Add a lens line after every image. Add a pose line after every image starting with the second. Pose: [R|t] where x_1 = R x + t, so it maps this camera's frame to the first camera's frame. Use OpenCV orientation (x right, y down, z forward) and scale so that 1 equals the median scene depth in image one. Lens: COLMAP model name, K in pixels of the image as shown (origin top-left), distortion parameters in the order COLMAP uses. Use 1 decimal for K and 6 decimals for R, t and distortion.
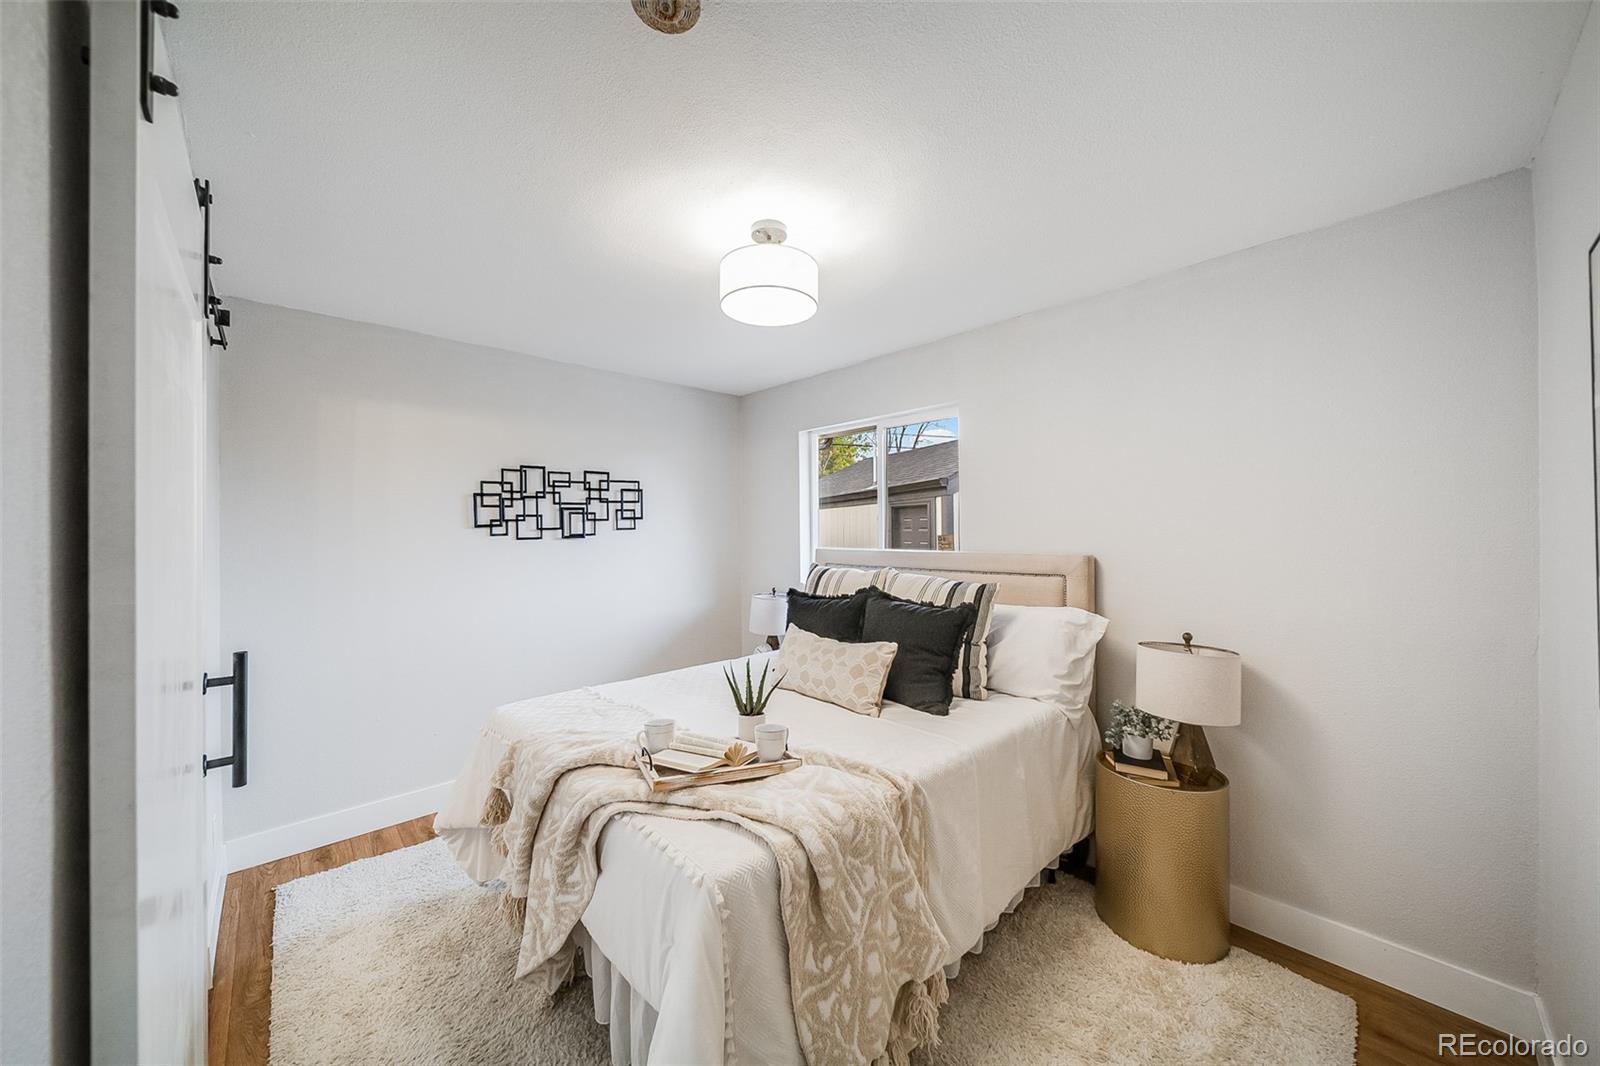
lens RADIAL K [[562.1, 0, 799.3], [0, 562.1, 530.8], [0, 0, 1]] dist [0.000555, -0.000407]
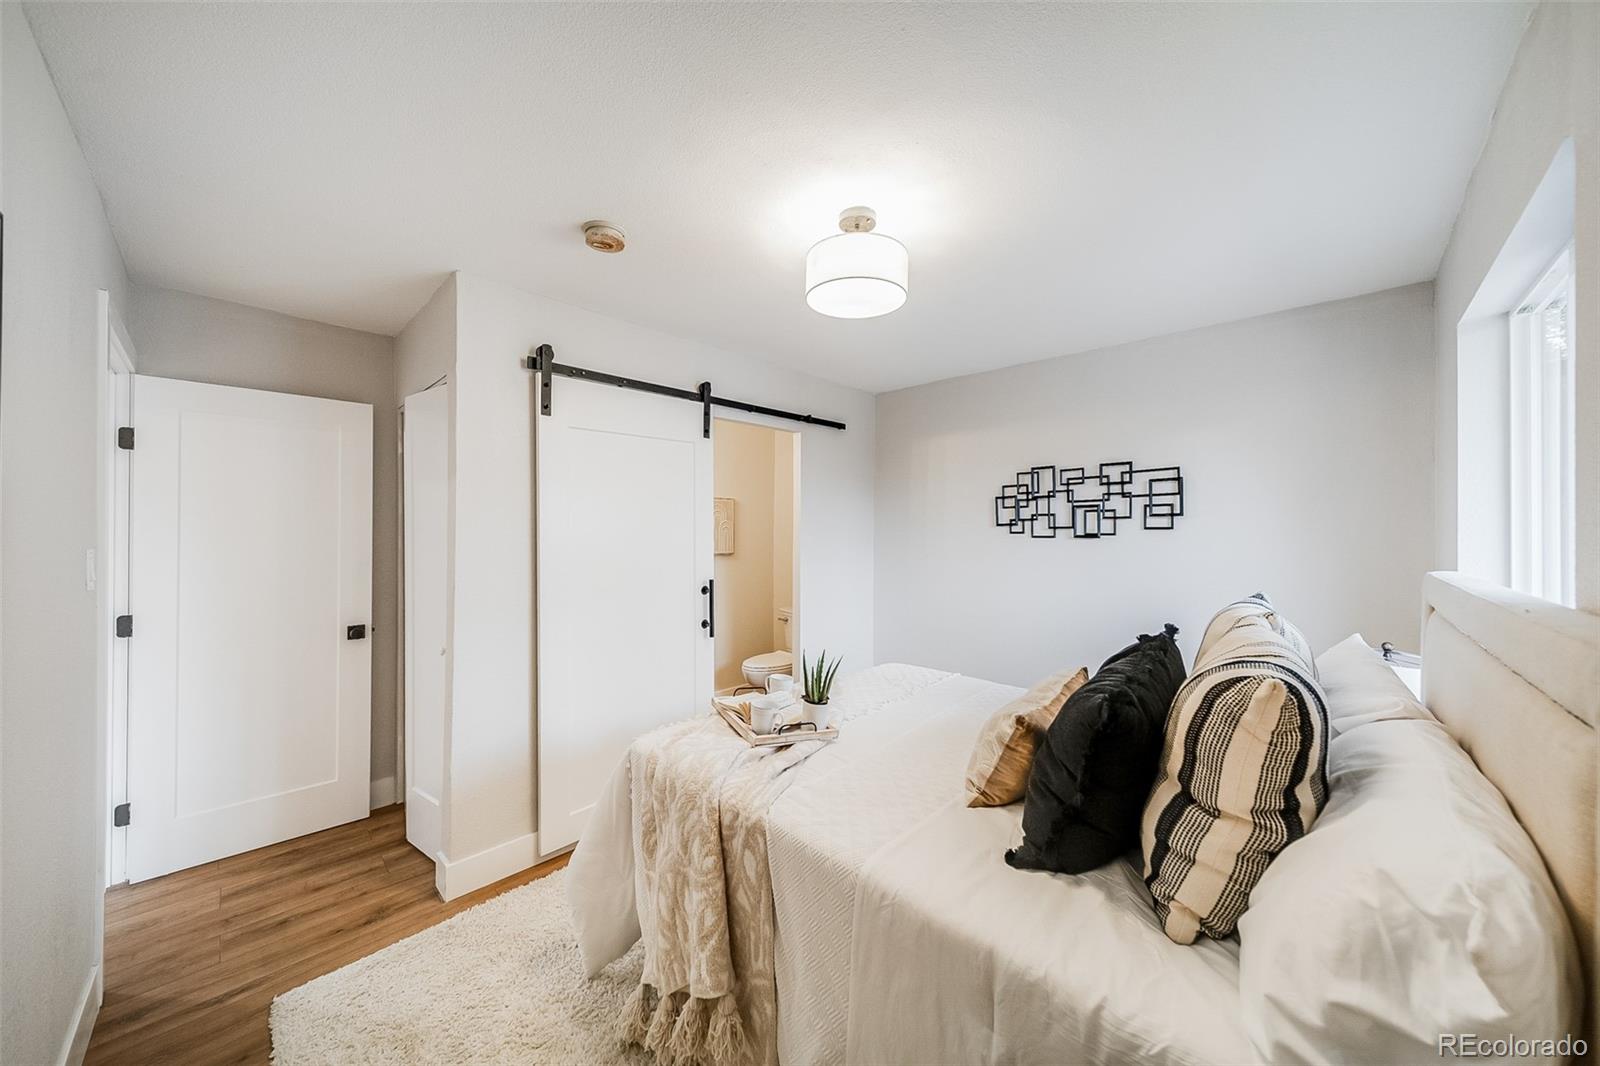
lens RADIAL K [[562.1, 0, 799.3], [0, 562.1, 530.8], [0, 0, 1]] dist [0.000555, -0.000407]
pose [[0.035578, 0.009877, -0.999318, 0.525106], [-0.008563, 0.999917, 0.009578, -0.003519], [0.999330, 0.008216, 0.035660, 0.500327]]
